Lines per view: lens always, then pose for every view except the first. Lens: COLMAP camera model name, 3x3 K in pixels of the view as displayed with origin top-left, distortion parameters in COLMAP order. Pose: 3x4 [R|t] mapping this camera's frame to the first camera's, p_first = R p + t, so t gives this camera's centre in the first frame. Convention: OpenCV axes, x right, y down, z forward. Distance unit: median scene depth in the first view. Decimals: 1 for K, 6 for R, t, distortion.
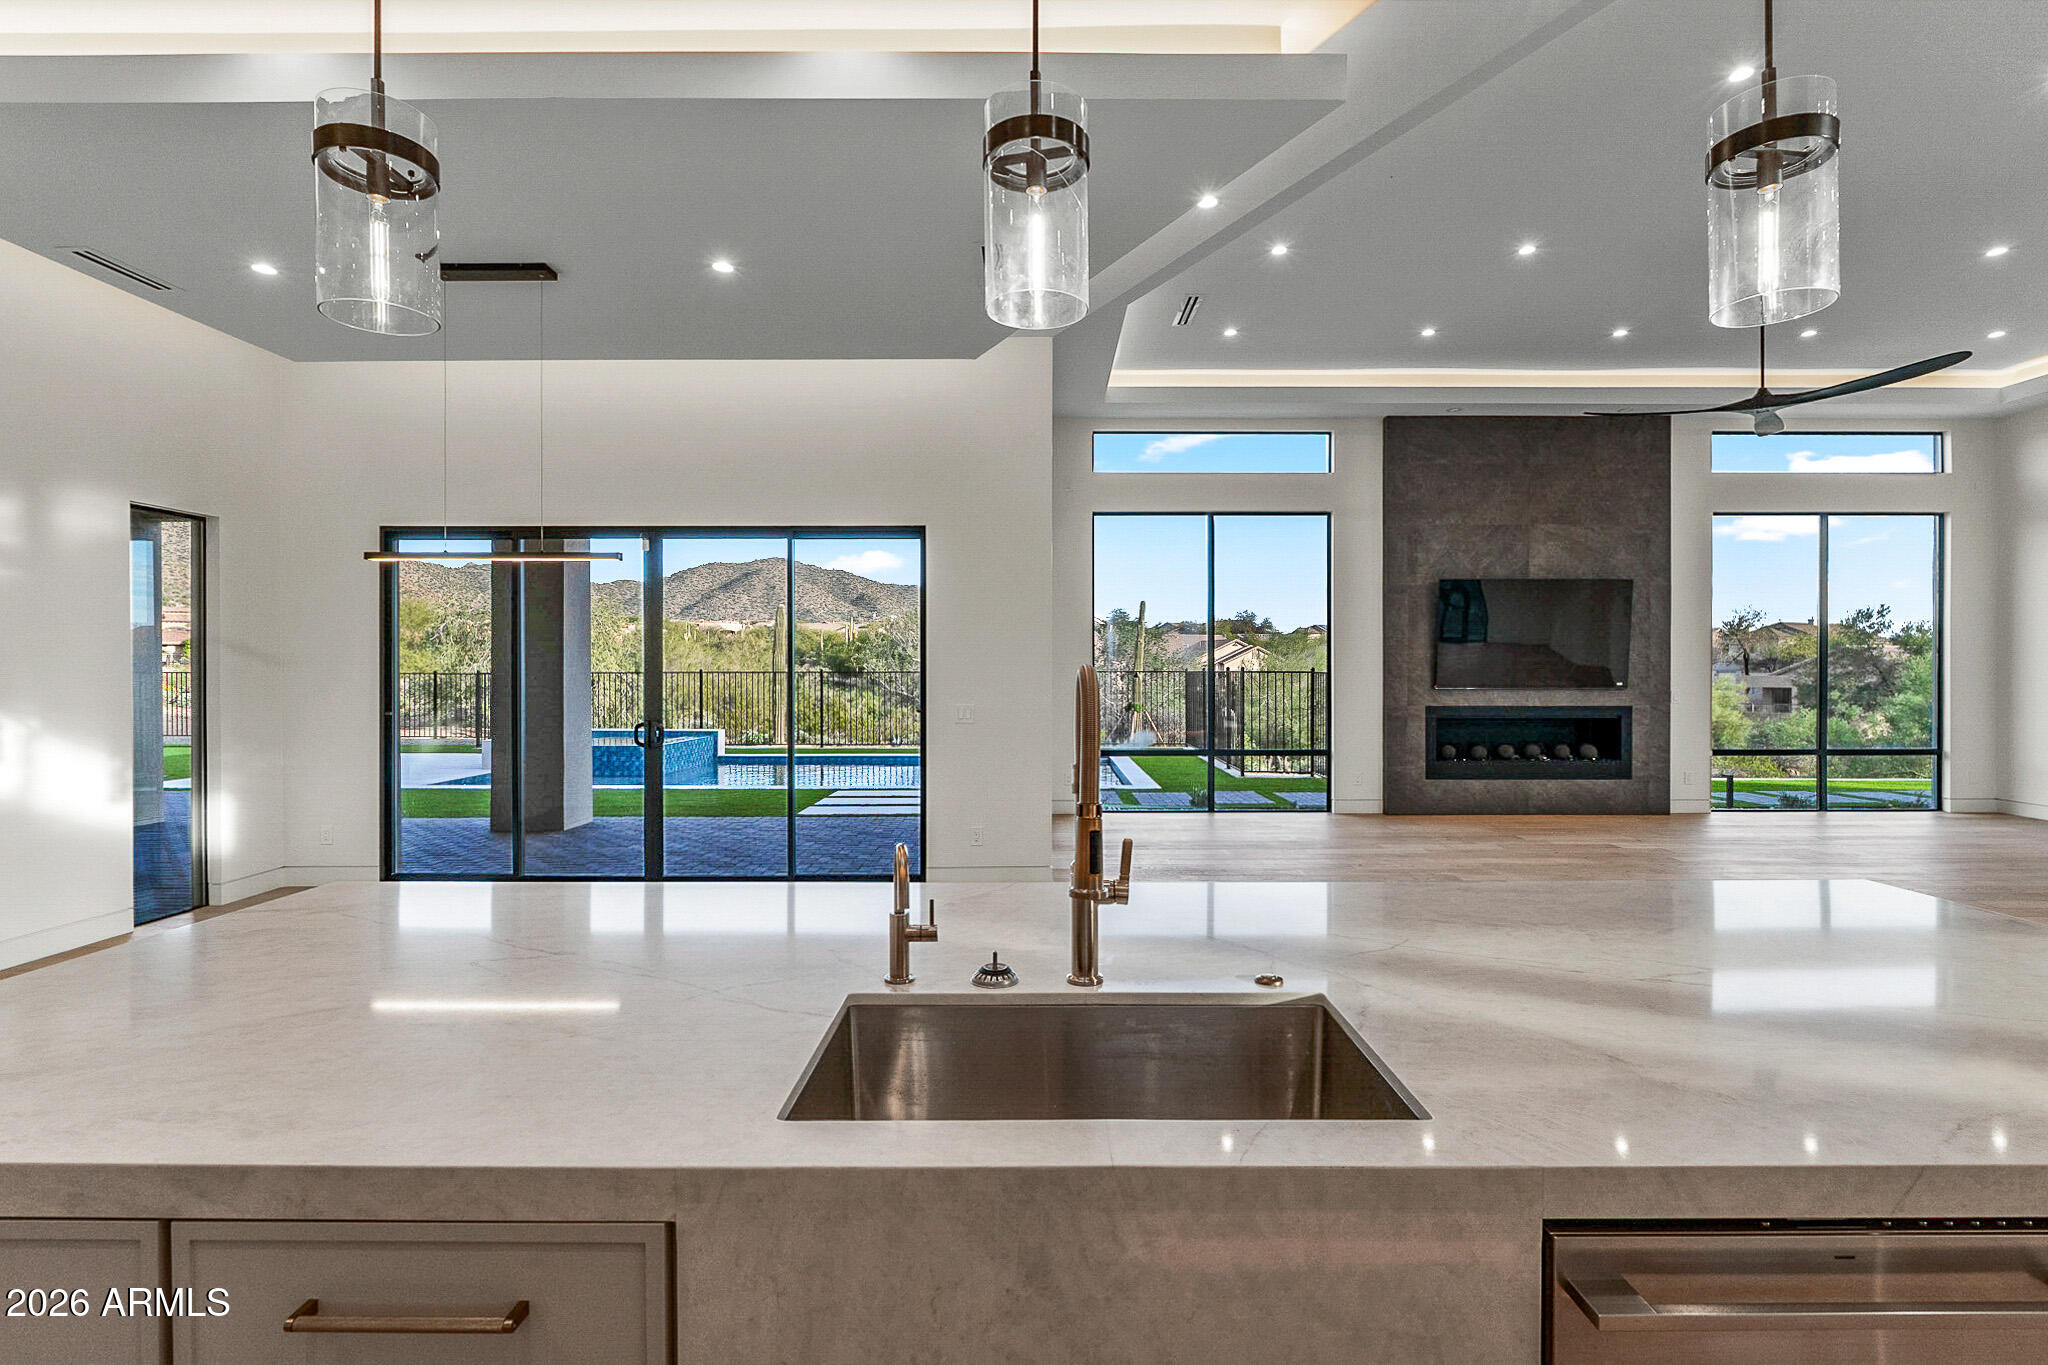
lens RADIAL K [[937.5, 0, 1029.5], [0, 937.5, 674.5], [0, 0, 1]] dist [-0.007503, -0.000007]
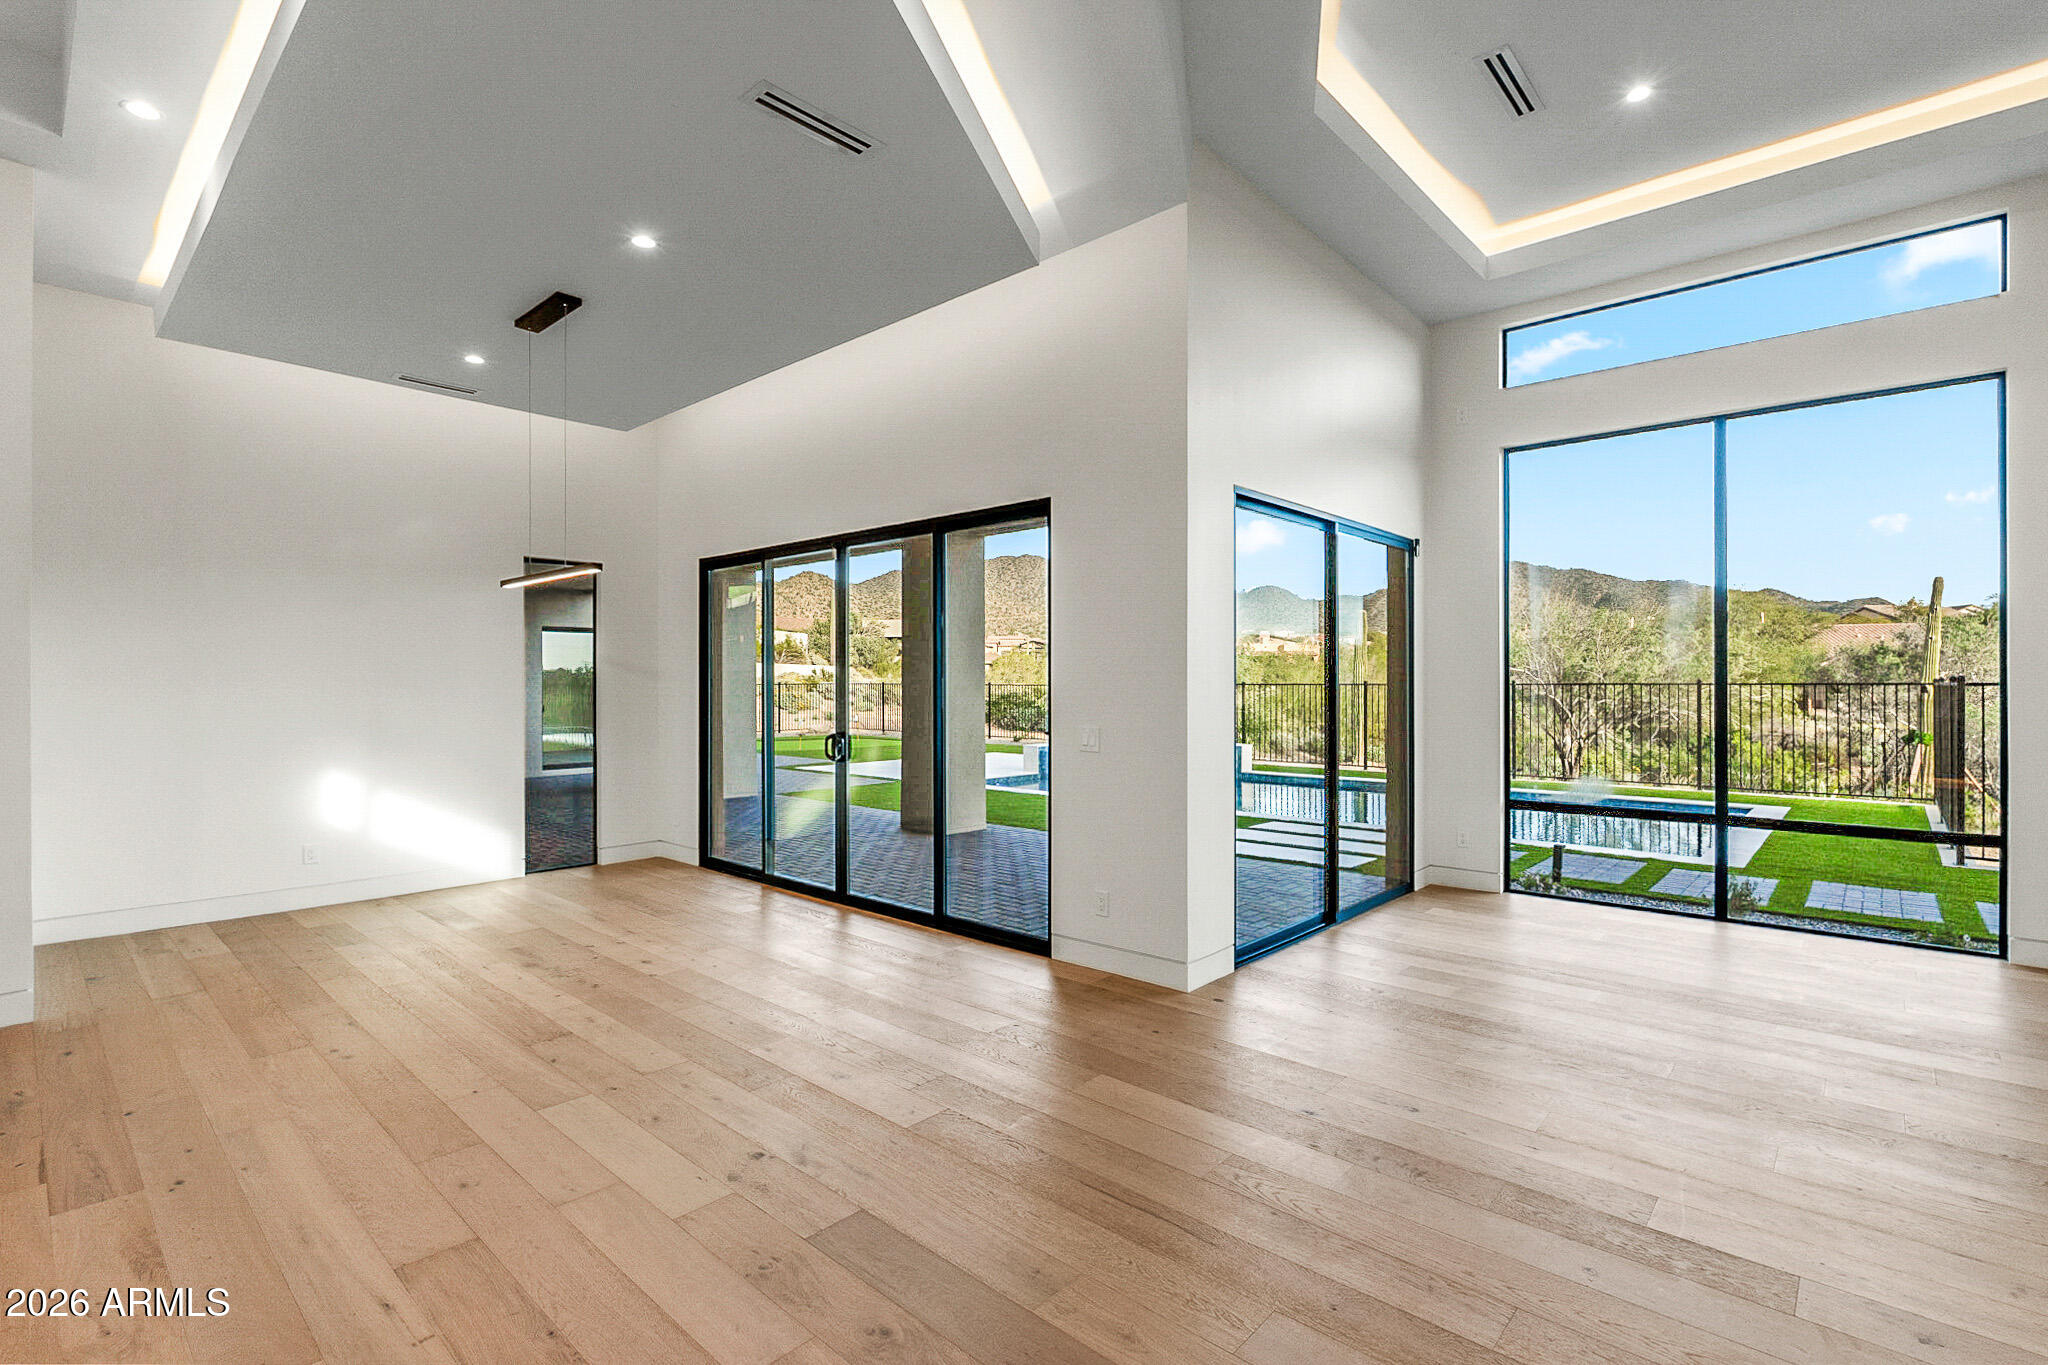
lens RADIAL K [[937.5, 0, 1027.5], [0, 937.5, 681.1], [0, 0, 1]] dist [-0.007503, -0.000007]
pose [[0.741265, -0.001026, -0.671212, 0.269191], [-0.002598, 0.999987, -0.004398, -0.000946], [0.671208, 0.005003, 0.741252, 0.270809]]
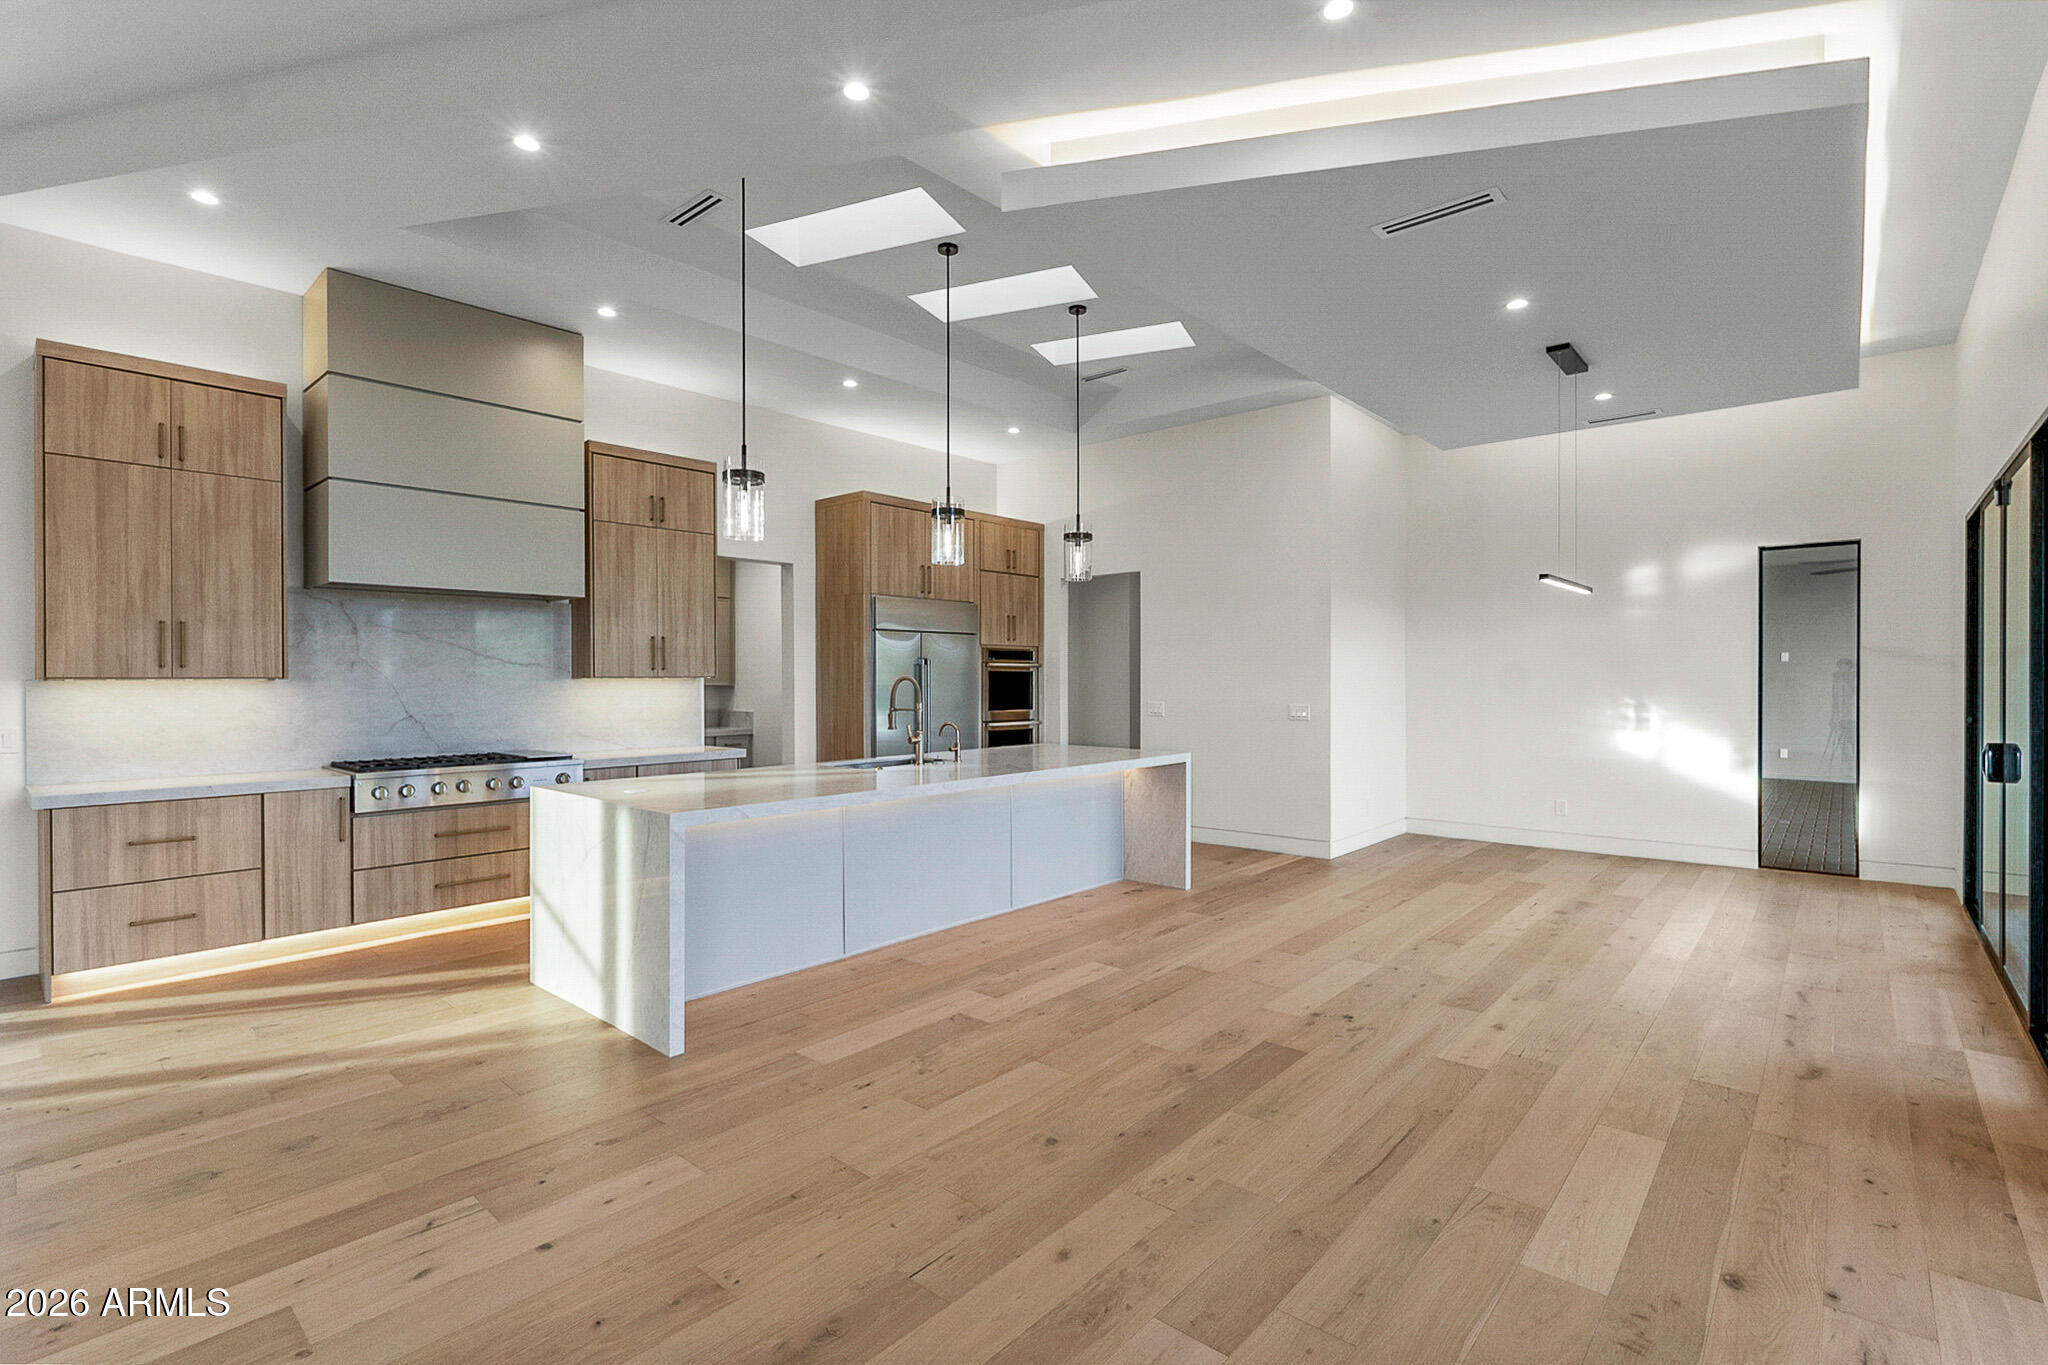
lens RADIAL K [[937.5, 0, 1022.3], [0, 937.5, 687.7], [0, 0, 1]] dist [-0.007503, -0.000007]
pose [[-0.660747, 0.011654, -0.750518, 0.413672], [0.001319, 0.999896, 0.014366, -0.002922], [0.750607, 0.008503, -0.660694, 0.606231]]
